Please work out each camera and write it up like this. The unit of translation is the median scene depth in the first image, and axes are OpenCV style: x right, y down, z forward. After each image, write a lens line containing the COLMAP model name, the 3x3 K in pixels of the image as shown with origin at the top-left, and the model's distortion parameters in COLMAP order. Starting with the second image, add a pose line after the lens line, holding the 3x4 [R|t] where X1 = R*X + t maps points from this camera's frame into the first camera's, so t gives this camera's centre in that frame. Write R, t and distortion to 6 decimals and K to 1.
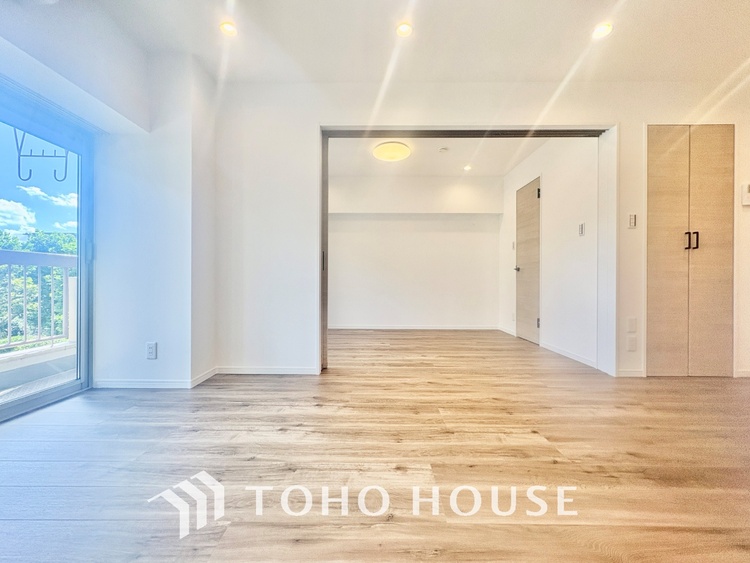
lens RADIAL K [[299.3, 0, 376.5], [0, 299.3, 280.8], [0, 0, 1]] dist [0.001430, 0.000970]
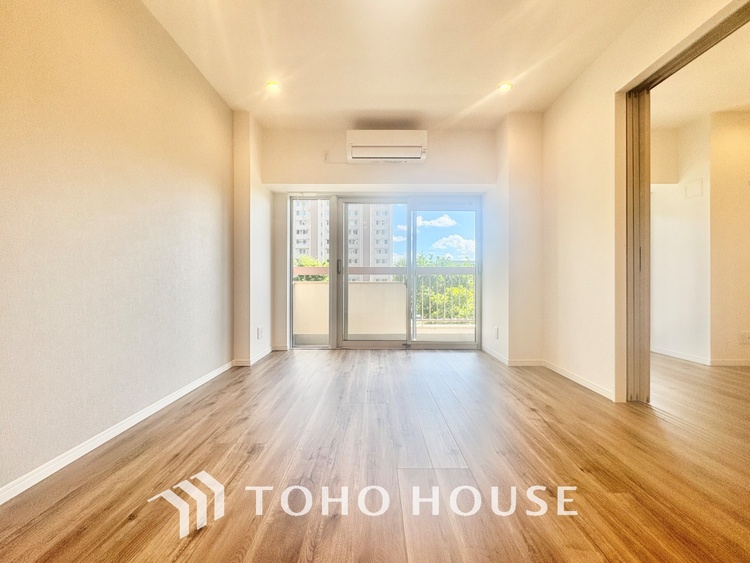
lens RADIAL K [[299.3, 0, 375.2], [0, 299.3, 279.5], [0, 0, 1]] dist [0.001430, 0.000970]
pose [[0.006810, -0.011559, -0.999910, 0.805363], [0.000327, 0.999933, -0.011557, -0.010262], [0.999977, -0.000248, 0.006813, 0.456148]]
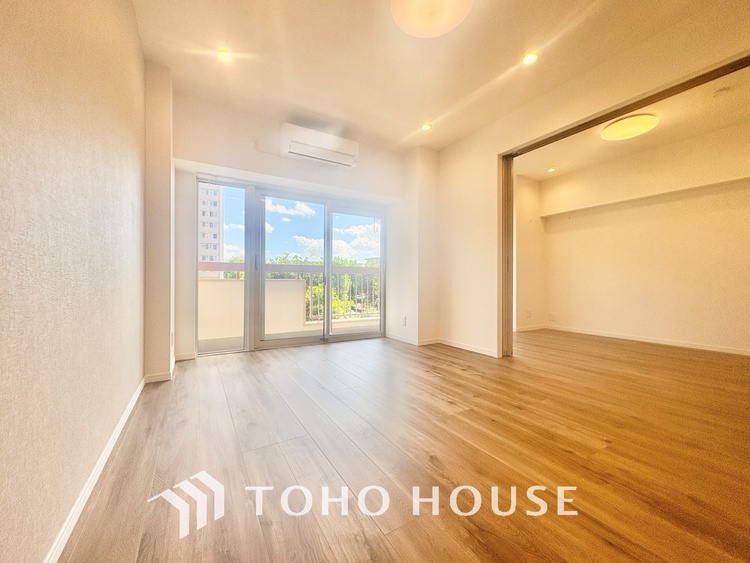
lens RADIAL K [[299.3, 0, 376.5], [0, 299.3, 280.3], [0, 0, 1]] dist [0.001430, 0.000970]
pose [[0.522340, -0.008310, -0.852697, 0.783698], [-0.000506, 0.999949, -0.010055, 0.010328], [0.852737, 0.005684, 0.522309, -0.086406]]
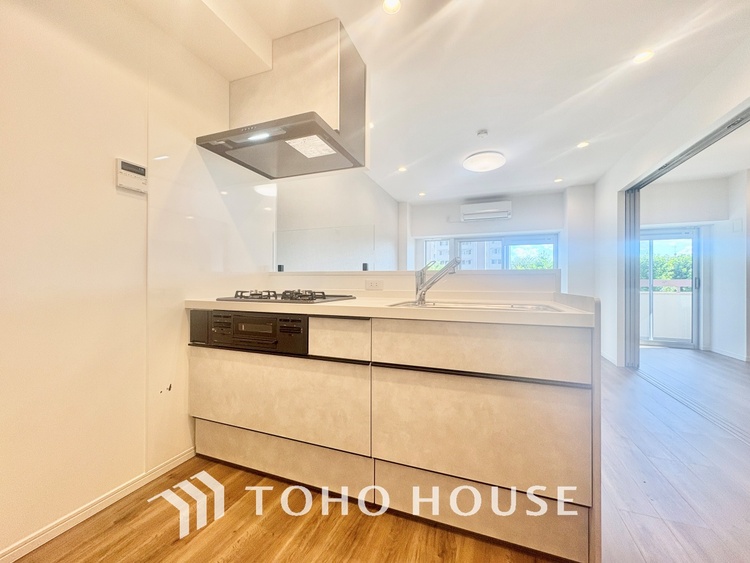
lens RADIAL K [[299.3, 0, 375.8], [0, 299.3, 278.2], [0, 0, 1]] dist [0.001430, 0.000970]
pose [[-0.353941, -0.017477, -0.935105, 2.045176], [-0.003482, 0.999843, -0.017369, -0.102974], [0.935261, -0.002891, -0.353946, 0.557089]]
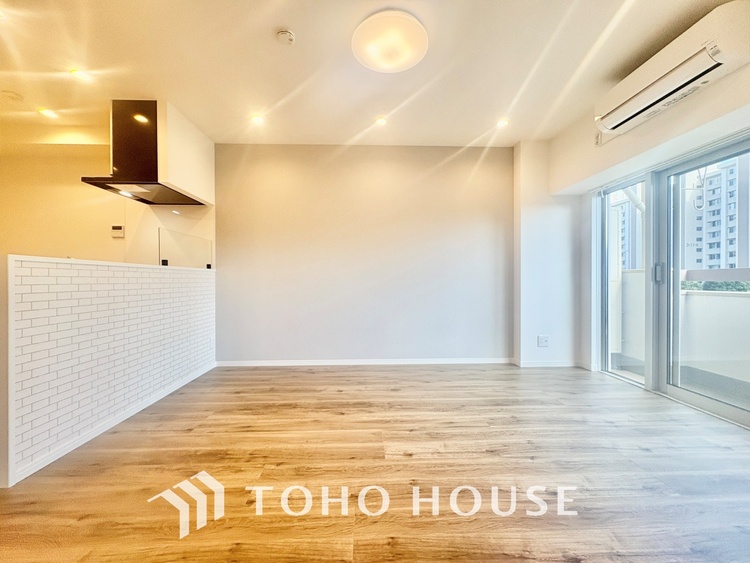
lens RADIAL K [[299.3, 0, 375.1], [0, 299.3, 279.7], [0, 0, 1]] dist [0.001430, 0.000970]
pose [[-0.999213, -0.001663, -0.039641, 0.182908], [-0.001569, 0.999996, -0.002409, -0.083418], [0.039644, -0.002345, -0.999211, 1.505318]]
